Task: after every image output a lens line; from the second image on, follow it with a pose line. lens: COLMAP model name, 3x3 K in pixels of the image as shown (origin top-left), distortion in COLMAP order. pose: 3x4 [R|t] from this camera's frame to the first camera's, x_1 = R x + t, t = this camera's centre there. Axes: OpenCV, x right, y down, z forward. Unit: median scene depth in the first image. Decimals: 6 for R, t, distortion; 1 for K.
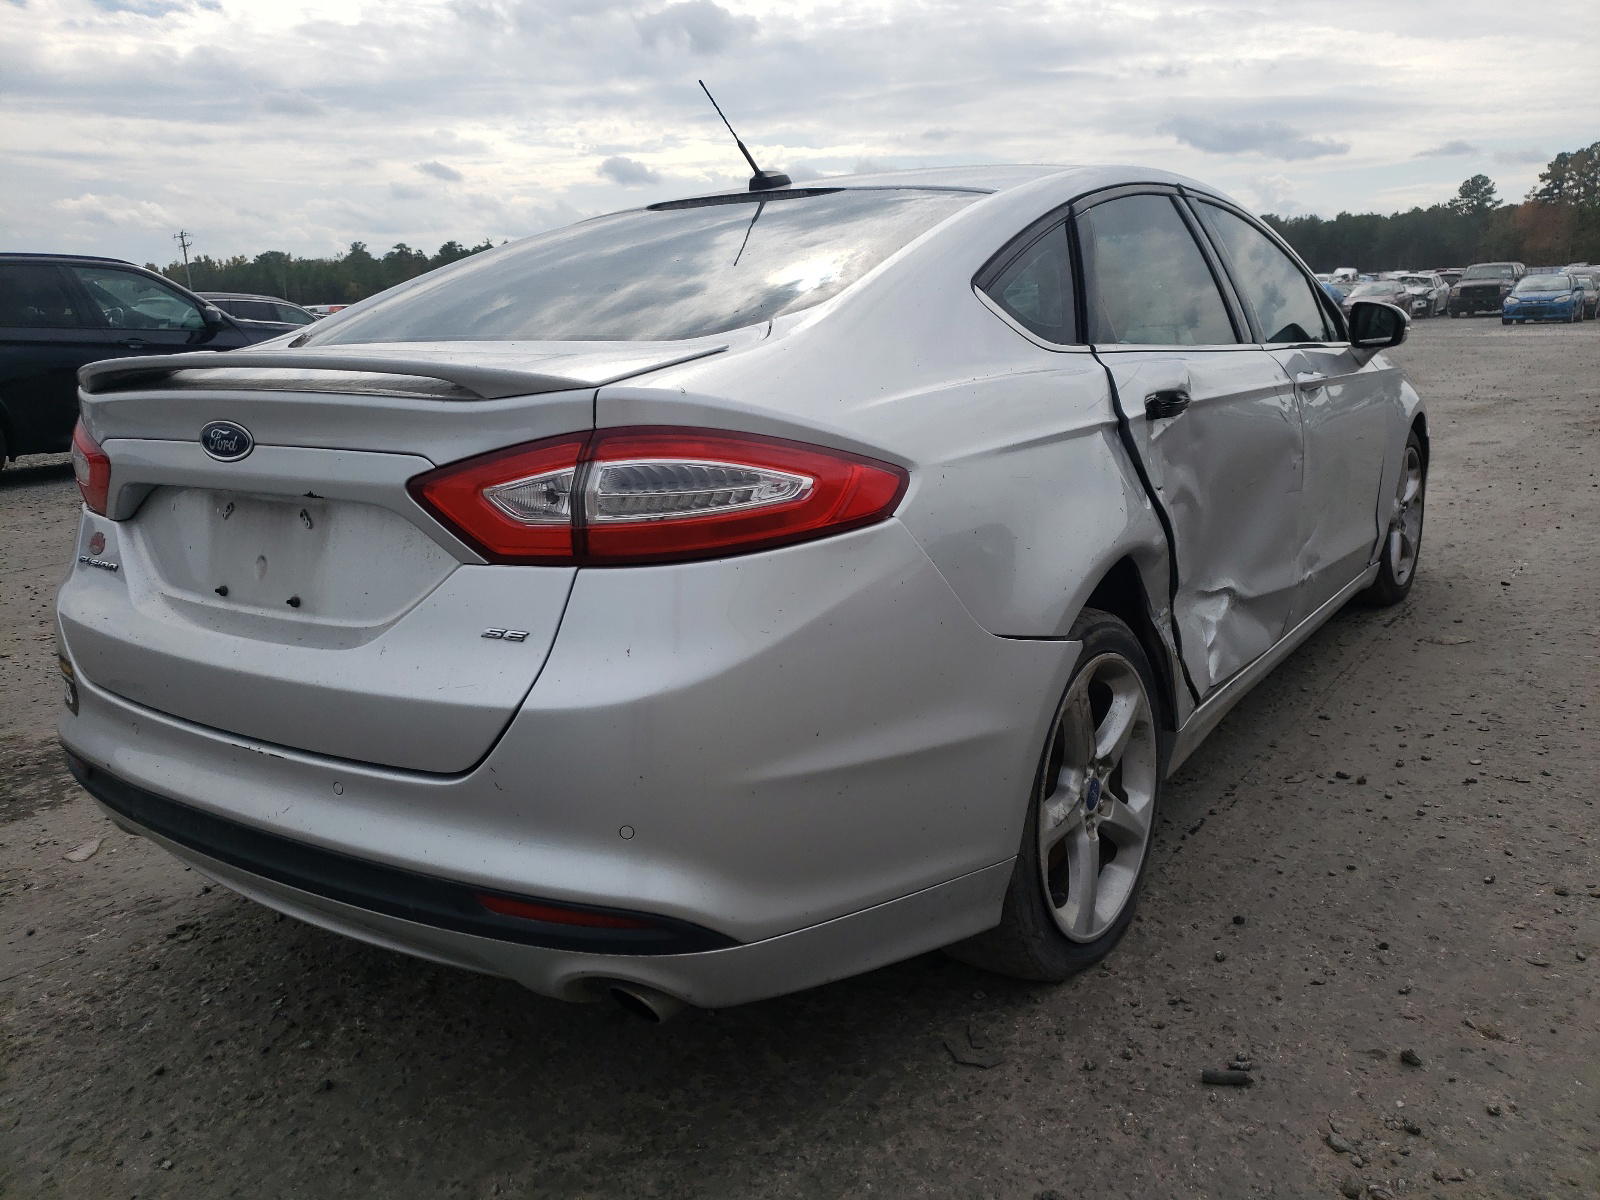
lens RADIAL K [[1221.5, 0, 800.0], [0, 1221.5, 600.0], [0, 0, 1]] dist [-0.030249, 0.075310]
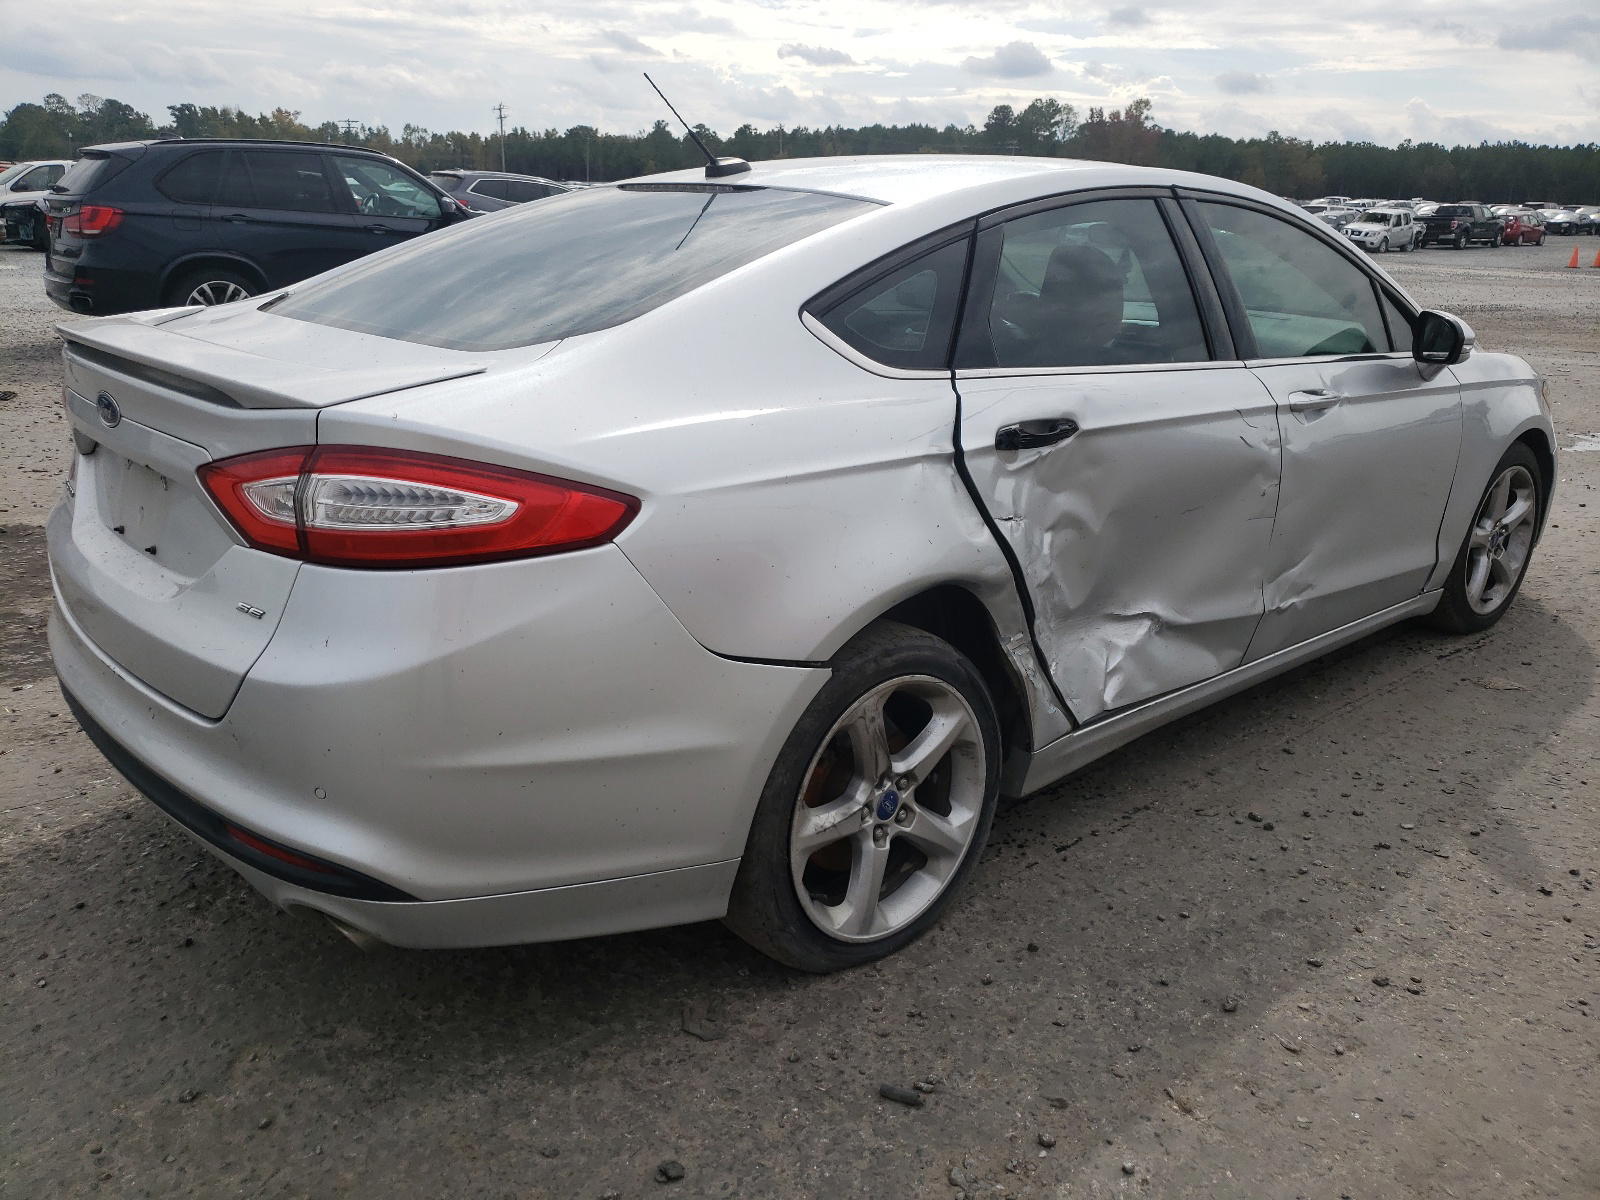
lens RADIAL K [[1212.9, 0, 800.0], [0, 1212.9, 600.0], [0, 0, 1]] dist [0.010837, -0.003120]
pose [[0.970085, 0.128113, -0.206211, 0.356302], [-0.110446, 0.989325, 0.095065, -0.105284], [0.216189, -0.069446, 0.973879, -0.017213]]
